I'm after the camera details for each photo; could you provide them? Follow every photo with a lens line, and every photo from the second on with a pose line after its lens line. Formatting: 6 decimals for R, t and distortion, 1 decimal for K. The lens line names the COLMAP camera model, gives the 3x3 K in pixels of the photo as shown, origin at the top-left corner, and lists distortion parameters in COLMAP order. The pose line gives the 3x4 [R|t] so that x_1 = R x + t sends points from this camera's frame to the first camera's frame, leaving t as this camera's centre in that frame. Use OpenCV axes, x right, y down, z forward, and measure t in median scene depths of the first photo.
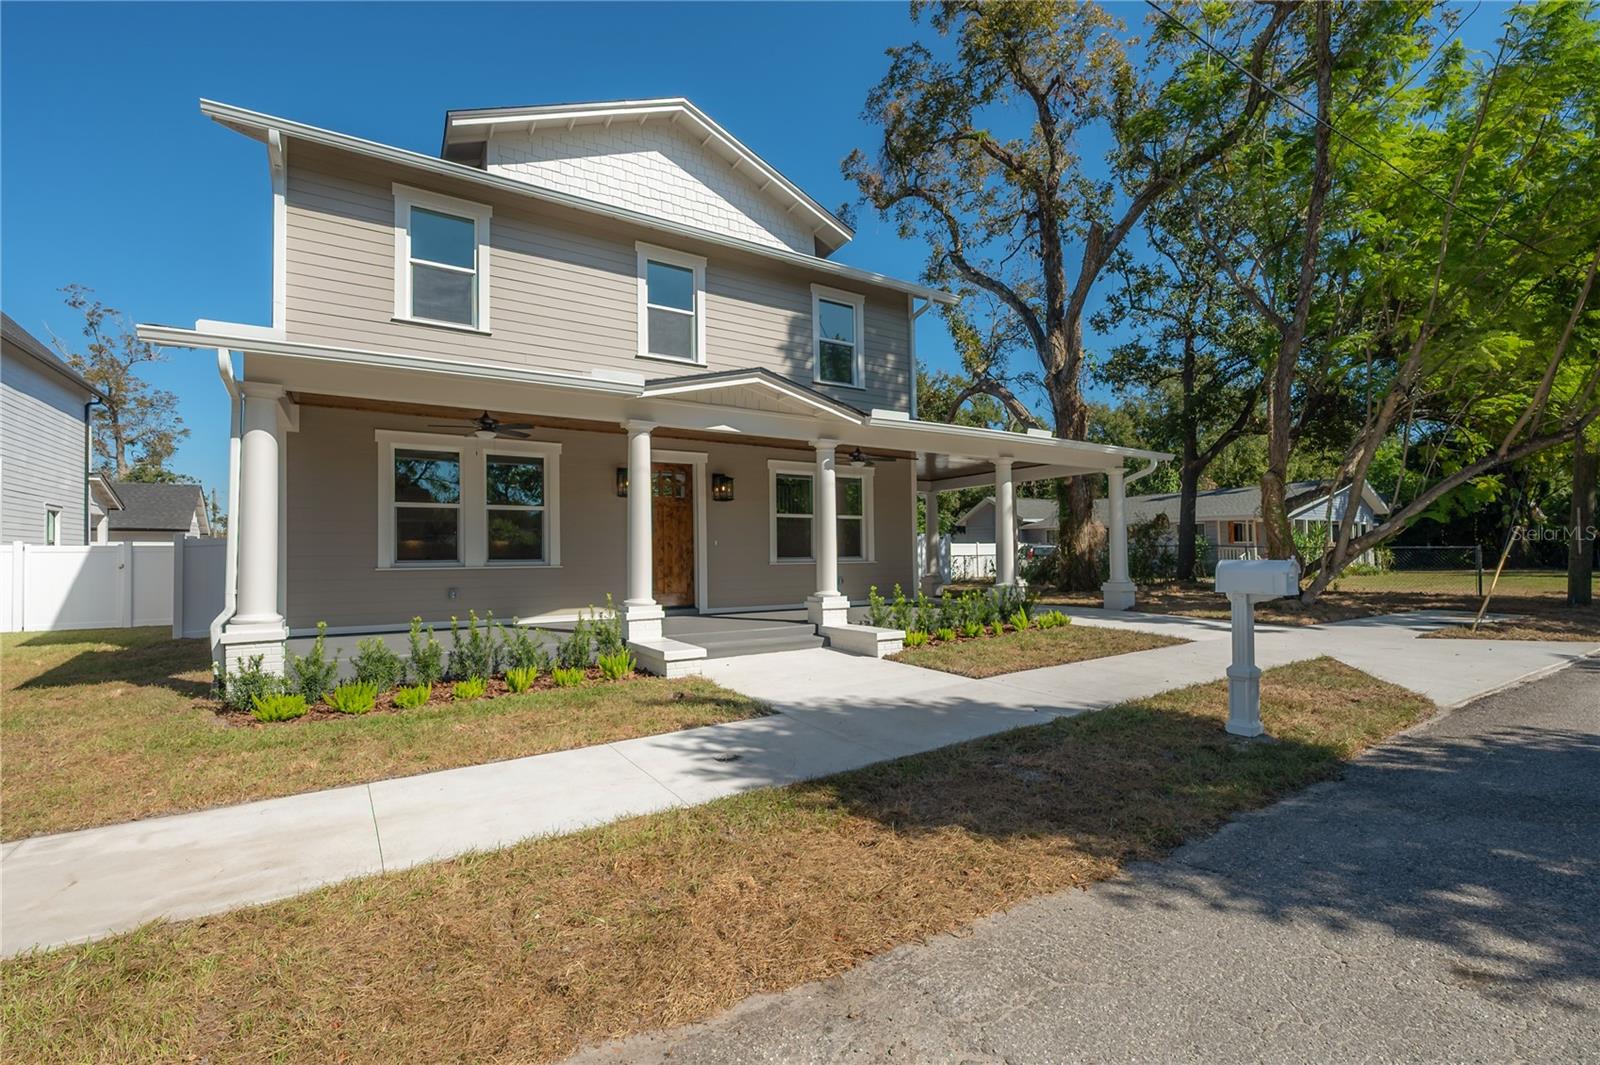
lens RADIAL K [[675.5, 0, 800.7], [0, 675.5, 526.5], [0, 0, 1]] dist [-0.002826, -0.000454]
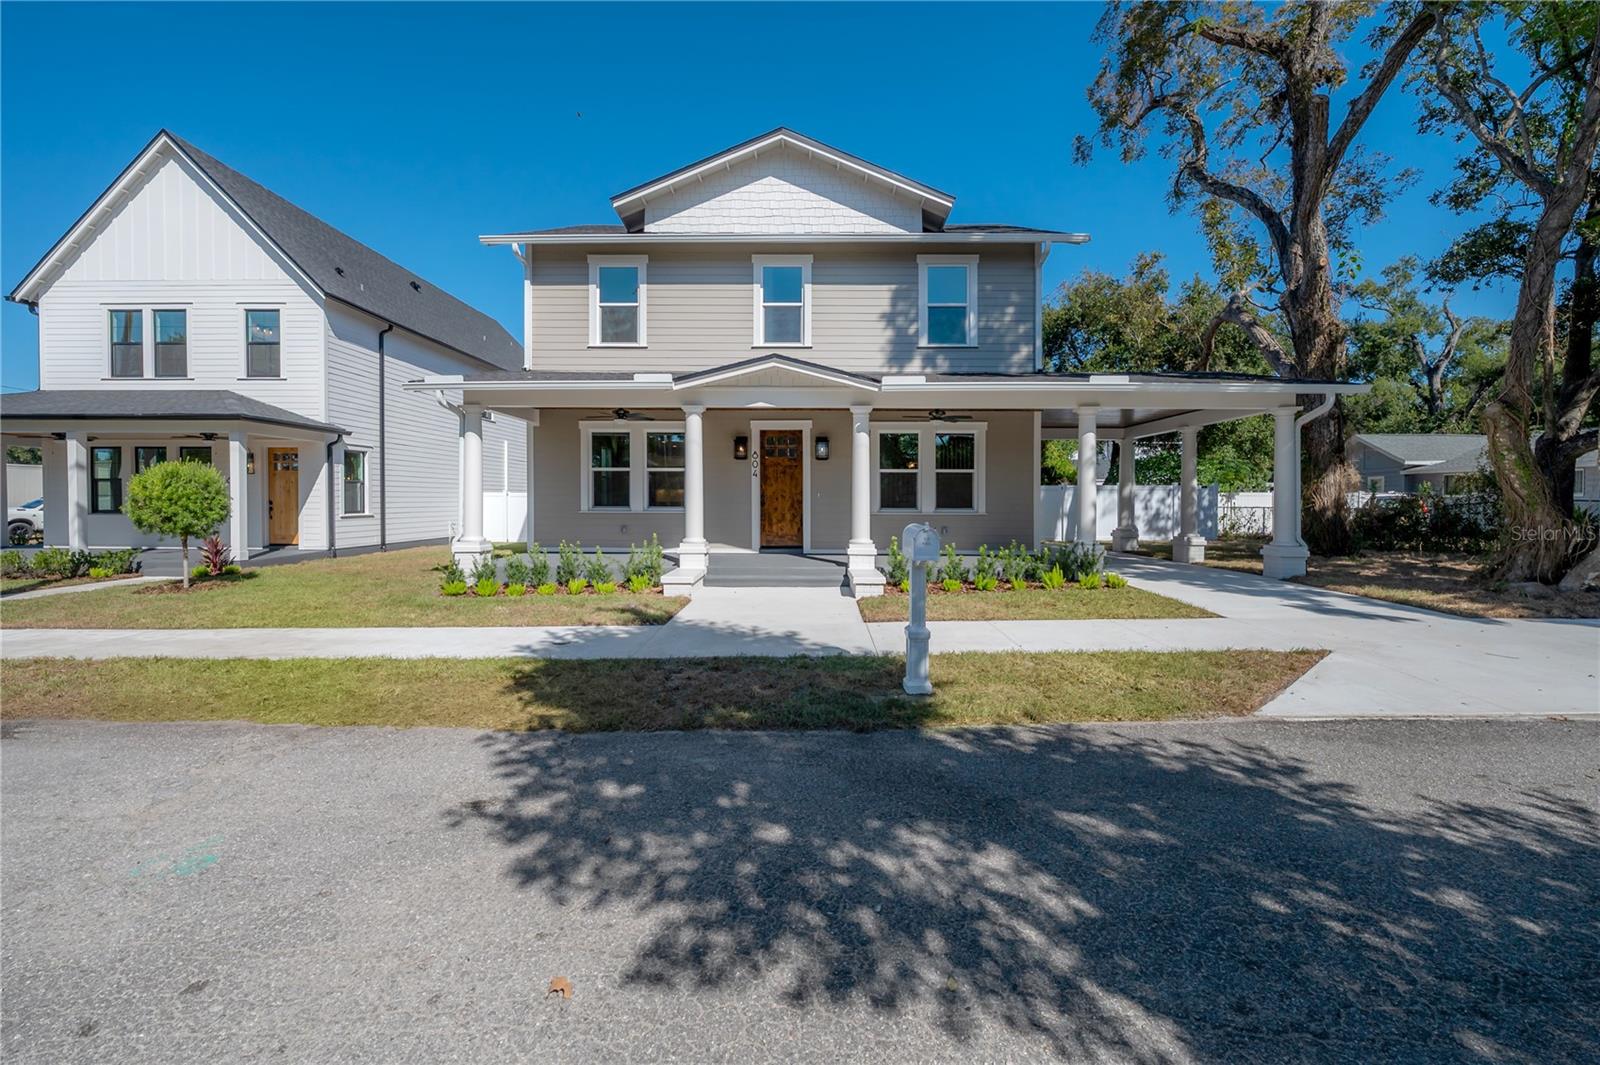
lens RADIAL K [[630.5, 0, 800.1], [0, 630.5, 492.0], [0, 0, 1]] dist [-0.003381, -0.000198]
pose [[0.843643, 0.005263, -0.536878, 0.480429], [0.011235, 0.999560, 0.027453, -0.012905], [0.536787, -0.029193, 0.843213, 0.045569]]
